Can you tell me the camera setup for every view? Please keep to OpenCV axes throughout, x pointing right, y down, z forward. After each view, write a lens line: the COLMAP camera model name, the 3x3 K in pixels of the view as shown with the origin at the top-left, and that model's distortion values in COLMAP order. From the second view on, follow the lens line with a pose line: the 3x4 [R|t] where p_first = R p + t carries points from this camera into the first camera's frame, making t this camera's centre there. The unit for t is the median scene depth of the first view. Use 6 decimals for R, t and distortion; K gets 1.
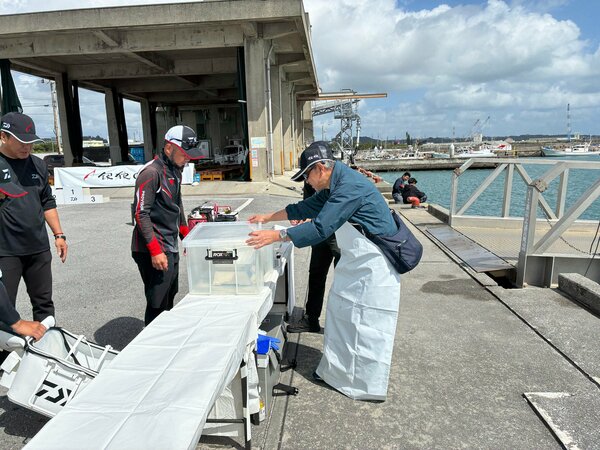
lens RADIAL K [[461.0, 0, 299.4], [0, 461.0, 224.9], [0, 0, 1]] dist [0.051905, -0.063115]
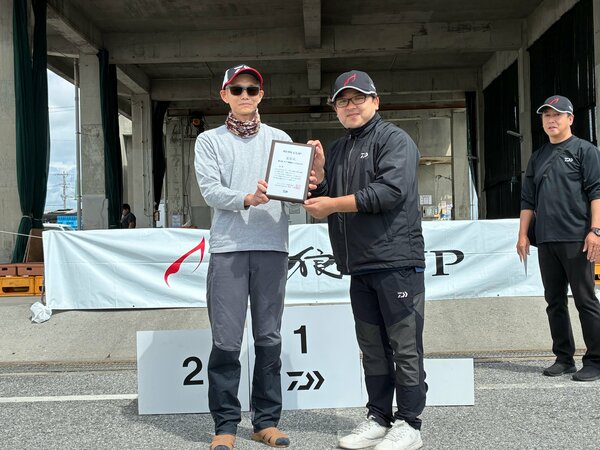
lens RADIAL K [[786.7, 0, 296.6], [0, 786.7, 221.2], [0, 0, 1]] dist [0.023830, 0.000000]
pose [[0.999173, 0.009671, 0.039487, -0.412104], [-0.002524, 0.984177, -0.177168, -0.053428], [-0.040576, 0.176922, 0.983388, 0.574840]]
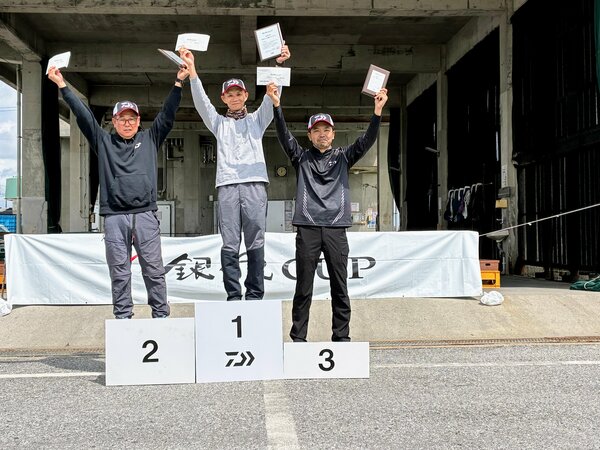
lens RADIAL K [[786.4, 0, 300.3], [0, 786.4, 221.2], [0, 0, 1]] dist [0.033238, 0.000000]
pose [[0.990976, 0.029843, 0.130676, -0.417916], [-0.005728, 0.983438, -0.181154, -0.045302], [-0.133918, 0.178771, 0.974734, 0.506117]]
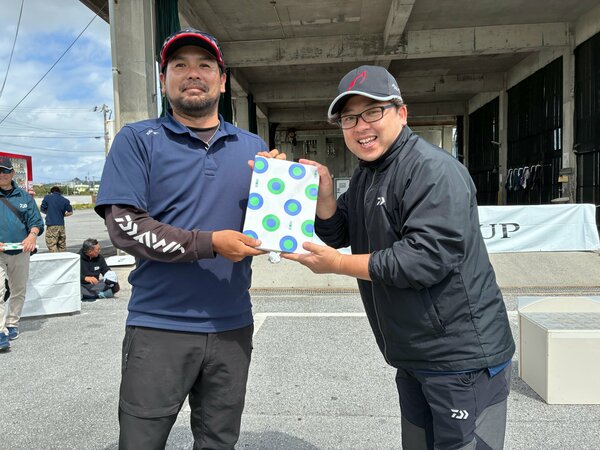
lens RADIAL K [[461.0, 0, 294.3], [0, 461.0, 221.1], [0, 0, 1]] dist [0.051905, -0.063115]
pose [[0.999778, 0.012508, -0.016947, -0.508801], [-0.014228, 0.994321, -0.105469, -0.068523], [0.015532, 0.105686, 0.994278, 0.565156]]
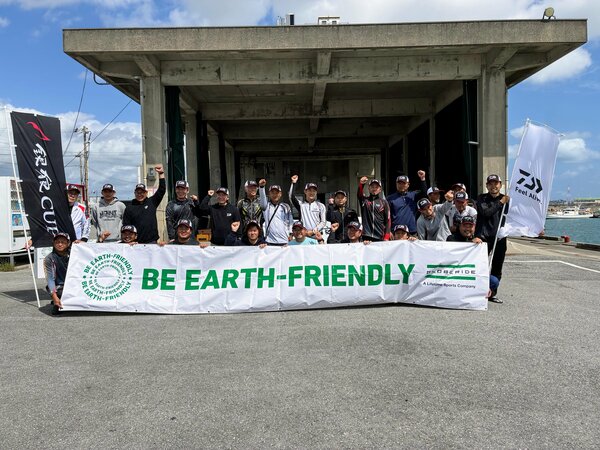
lens RADIAL K [[461.0, 0, 300.4], [0, 461.0, 226.4], [0, 0, 1]] dist [0.051905, -0.063115]
pose [[0.997379, 0.013503, 0.071078, -0.485075], [-0.004608, 0.992290, -0.123850, -0.015651], [-0.072203, 0.123198, 0.989752, 0.220732]]
